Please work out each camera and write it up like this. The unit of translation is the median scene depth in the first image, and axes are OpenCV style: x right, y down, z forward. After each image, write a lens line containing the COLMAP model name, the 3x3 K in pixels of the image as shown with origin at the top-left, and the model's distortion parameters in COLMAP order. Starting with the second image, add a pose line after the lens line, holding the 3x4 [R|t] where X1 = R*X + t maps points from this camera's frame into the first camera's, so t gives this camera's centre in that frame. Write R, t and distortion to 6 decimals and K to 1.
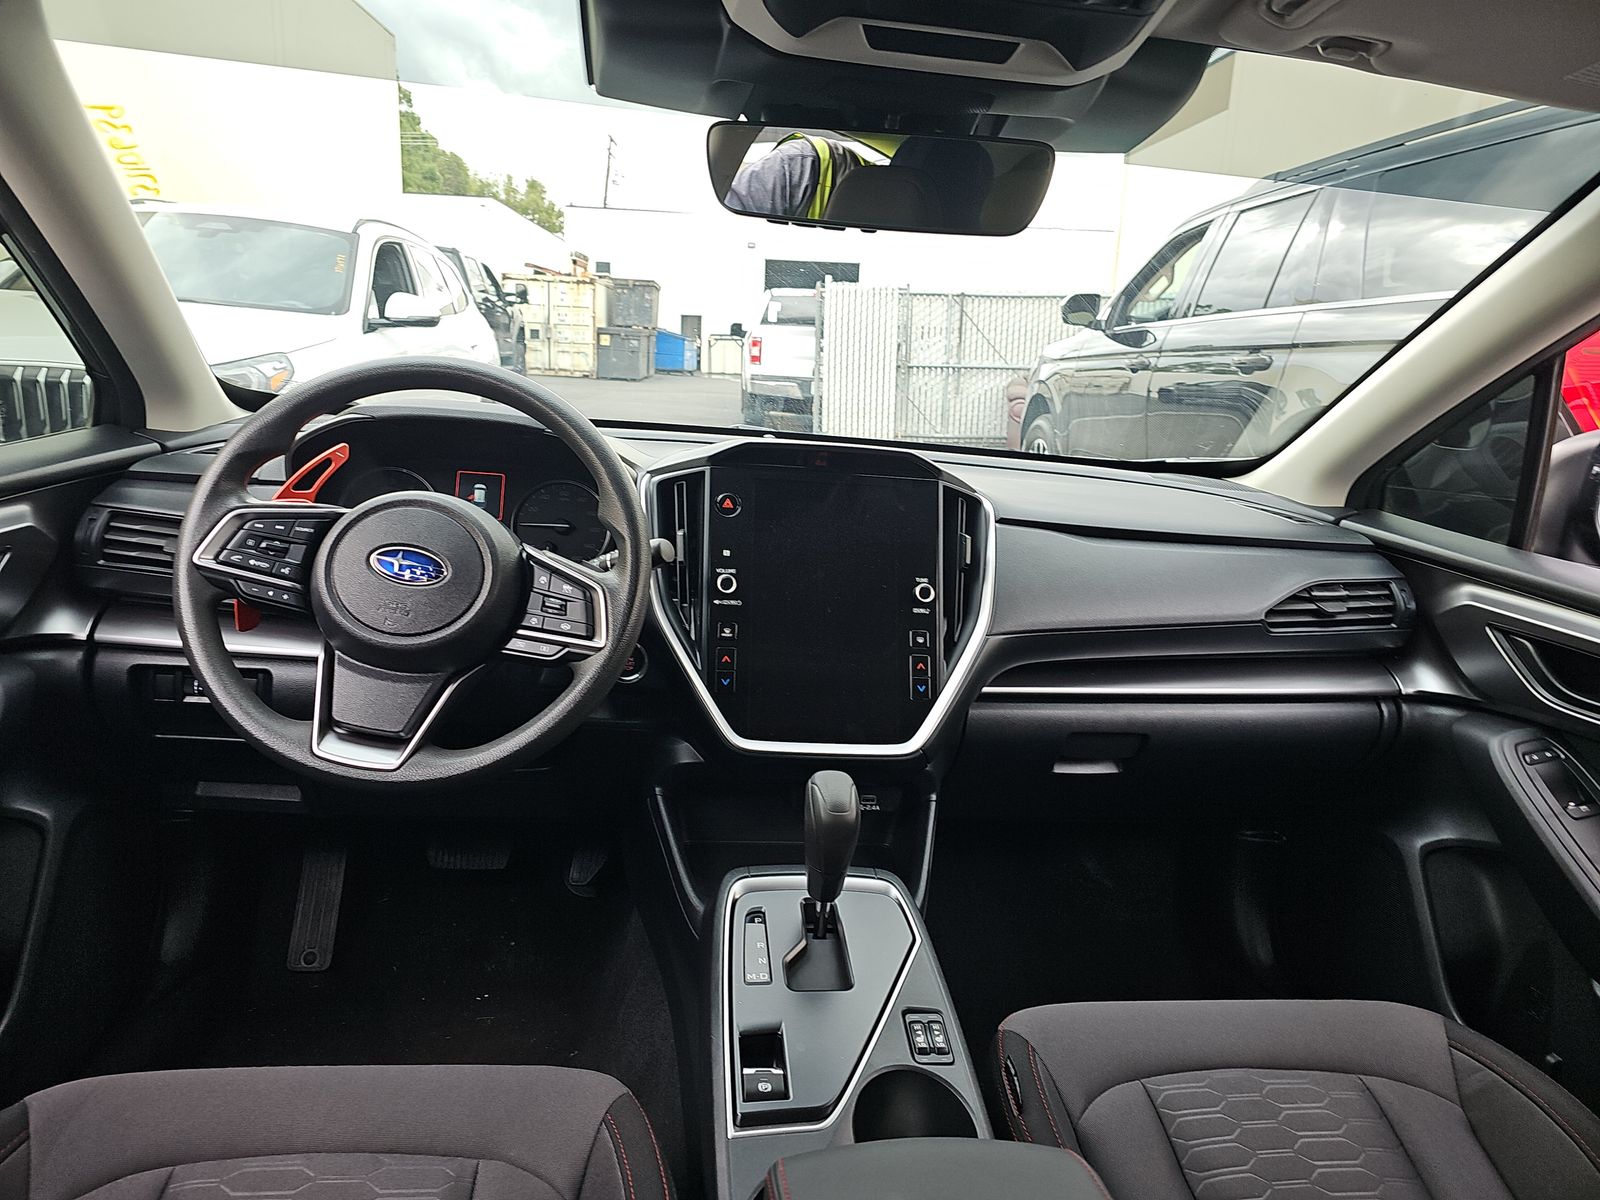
lens RADIAL K [[1055.3, 0, 795.3], [0, 1055.3, 588.9], [0, 0, 1]] dist [0.026605, -0.022728]
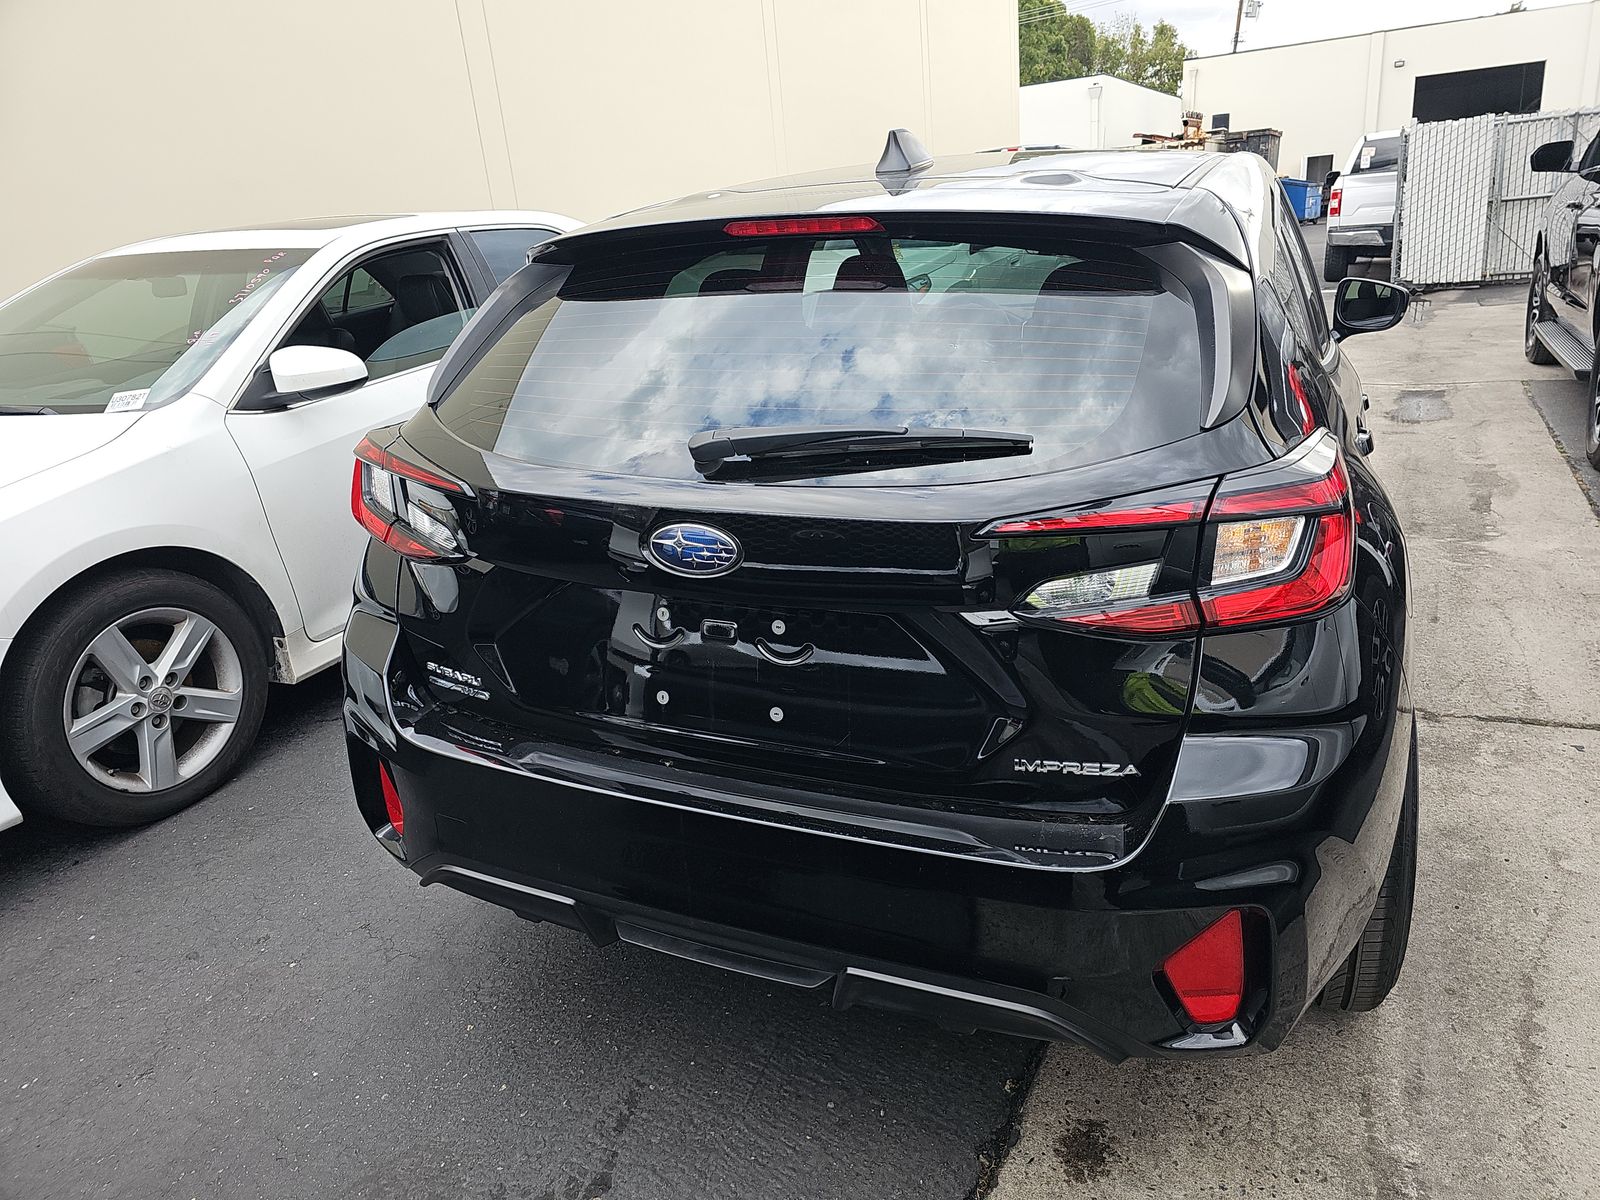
lens RADIAL K [[1055.3, 0, 807.6], [0, 1055.3, 609.6], [0, 0, 1]] dist [0.026605, -0.022728]
pose [[0.851584, 0.068802, -0.519683, 0.045553], [0.001179, 0.991096, 0.133146, 0.016047], [0.524217, -0.113998, 0.843920, -0.101856]]
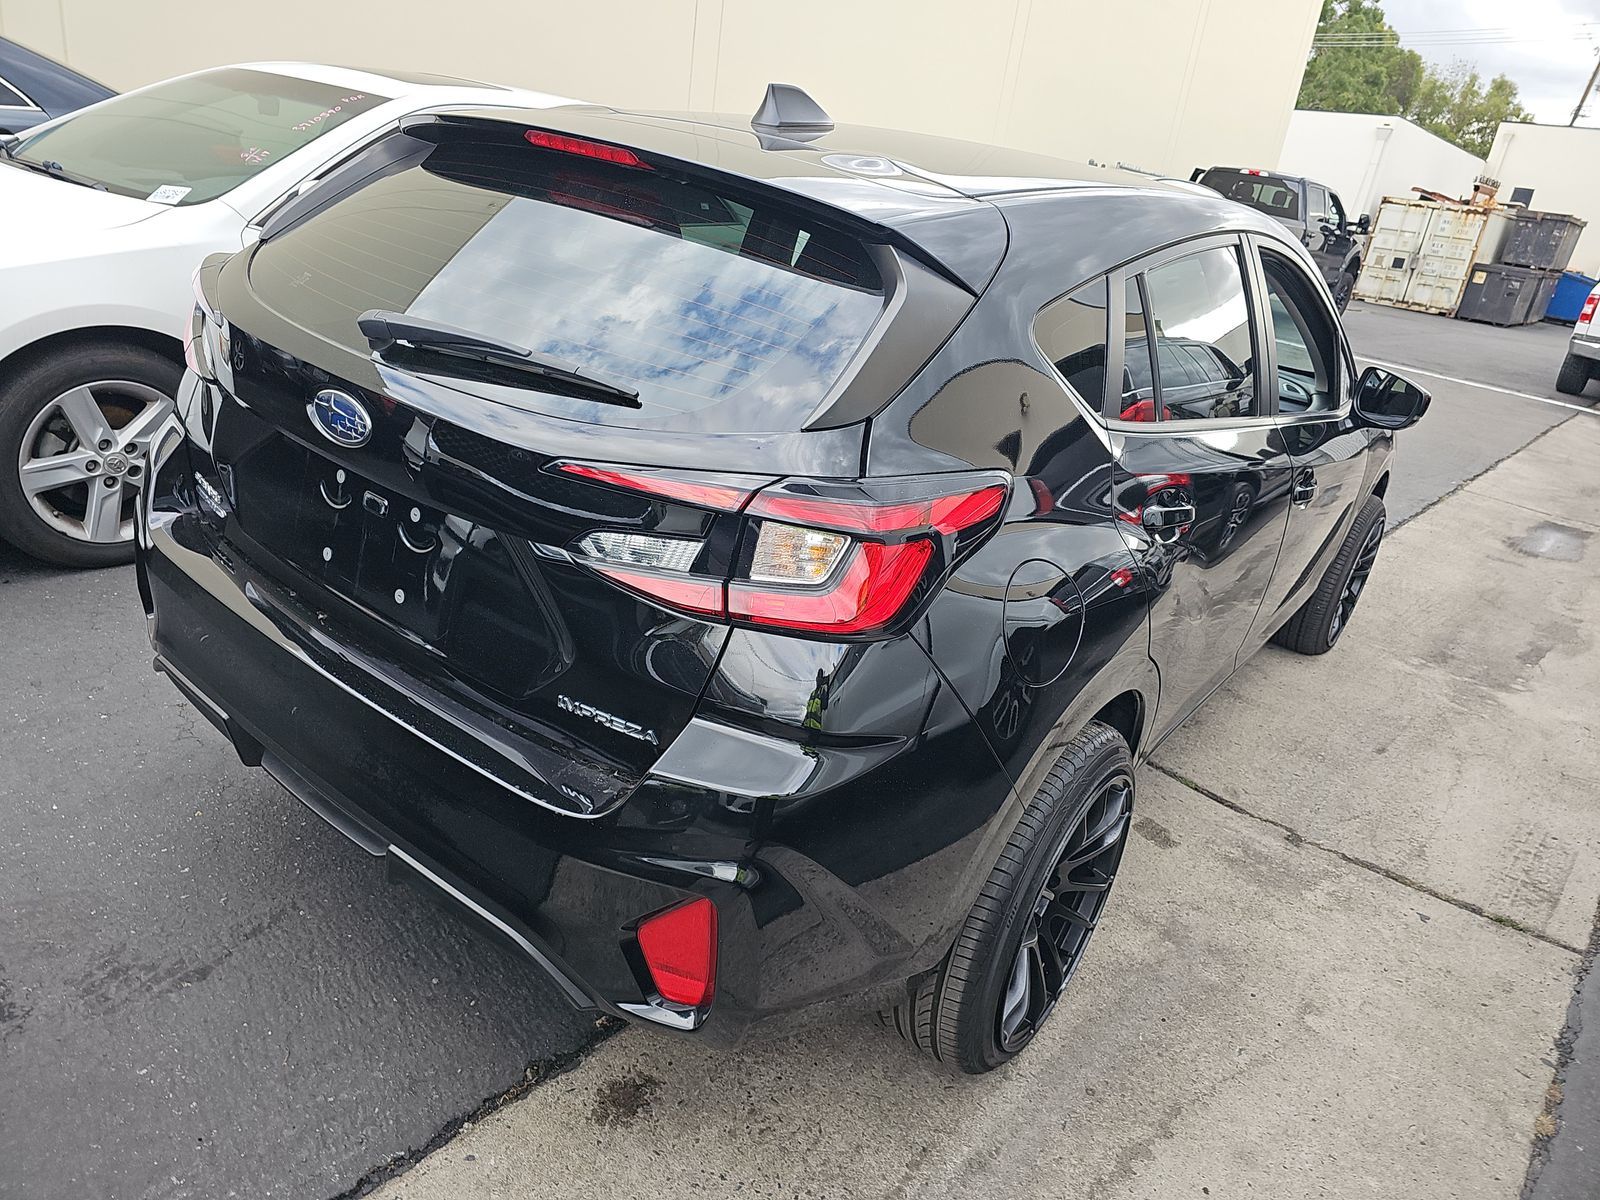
lens RADIAL K [[1055.3, 0, 786.4], [0, 1055.3, 598.5], [0, 0, 1]] dist [0.026605, -0.022728]
pose [[0.709169, 0.308696, -0.633866, 0.067336], [-0.250921, 0.950694, 0.182262, 0.013182], [0.658876, 0.029796, 0.751661, -0.086573]]
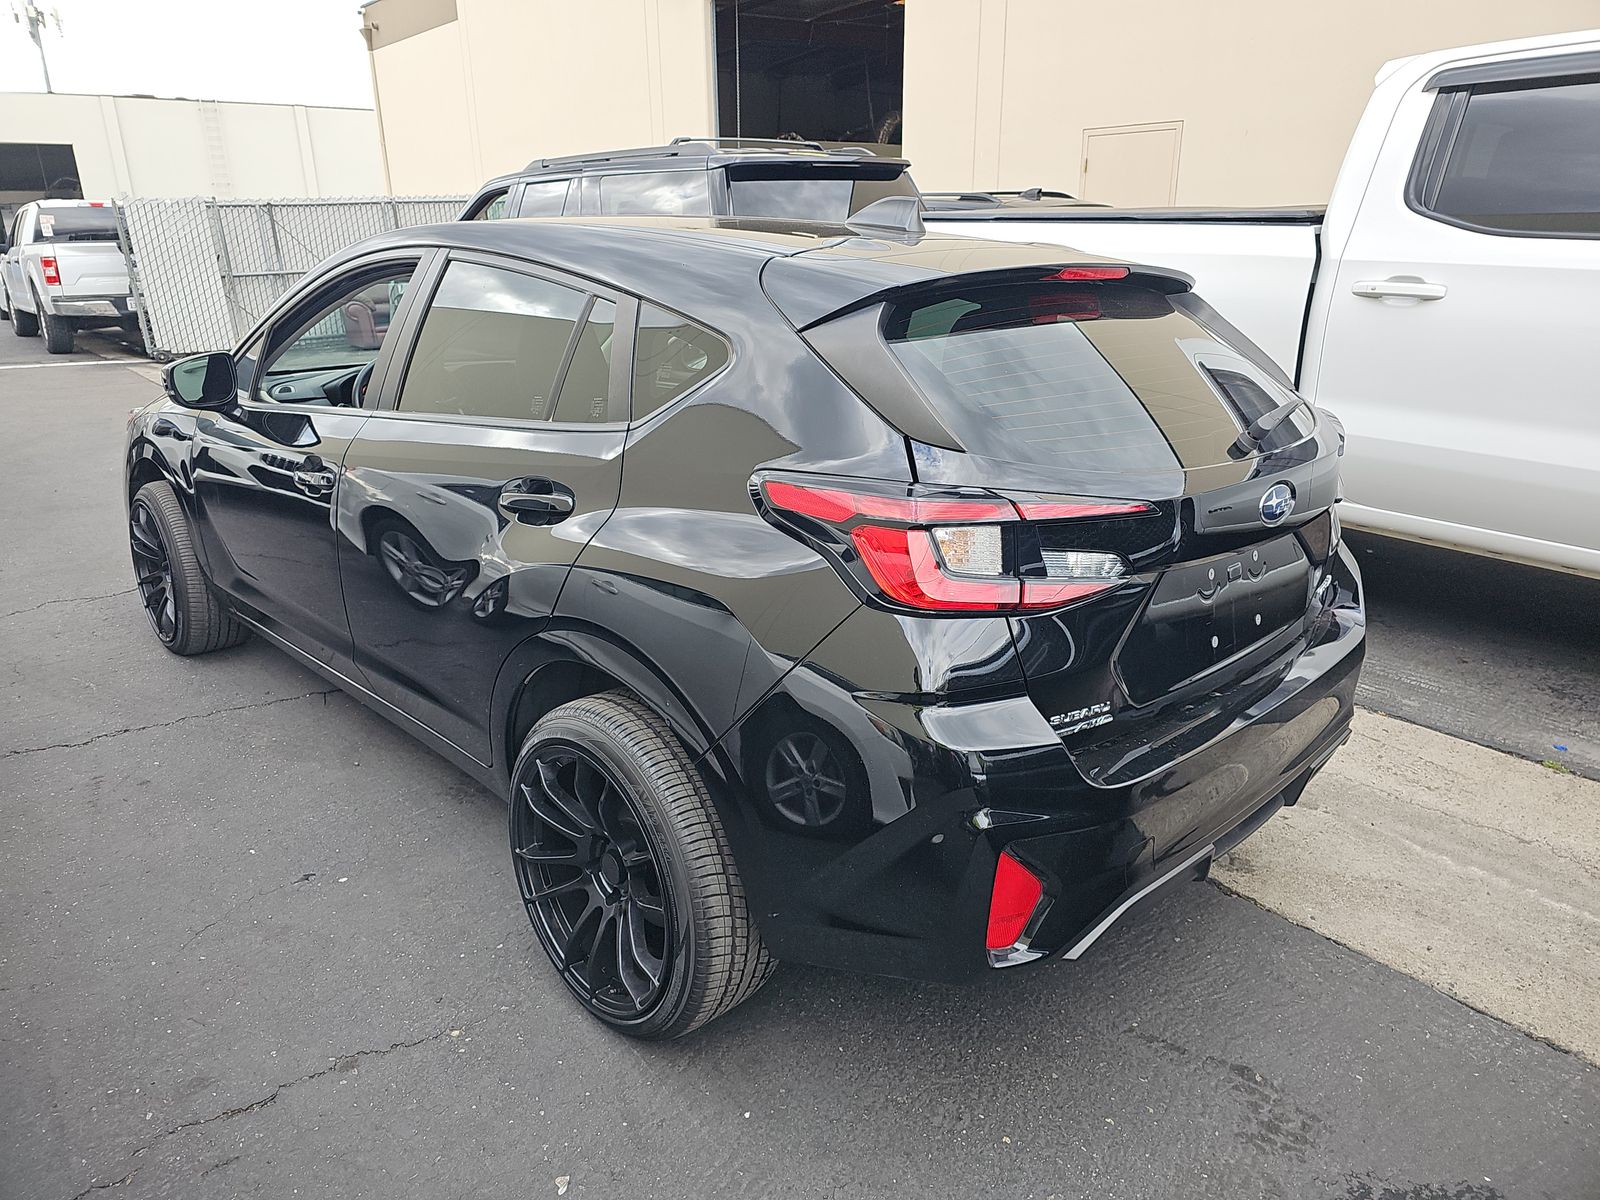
lens RADIAL K [[1055.3, 0, 796.6], [0, 1055.3, 593.9], [0, 0, 1]] dist [0.026605, -0.022728]
pose [[0.797395, -0.245024, 0.551474, -0.051224], [0.178837, 0.968756, 0.171839, 0.008068], [-0.576349, -0.038400, 0.816301, -0.100037]]
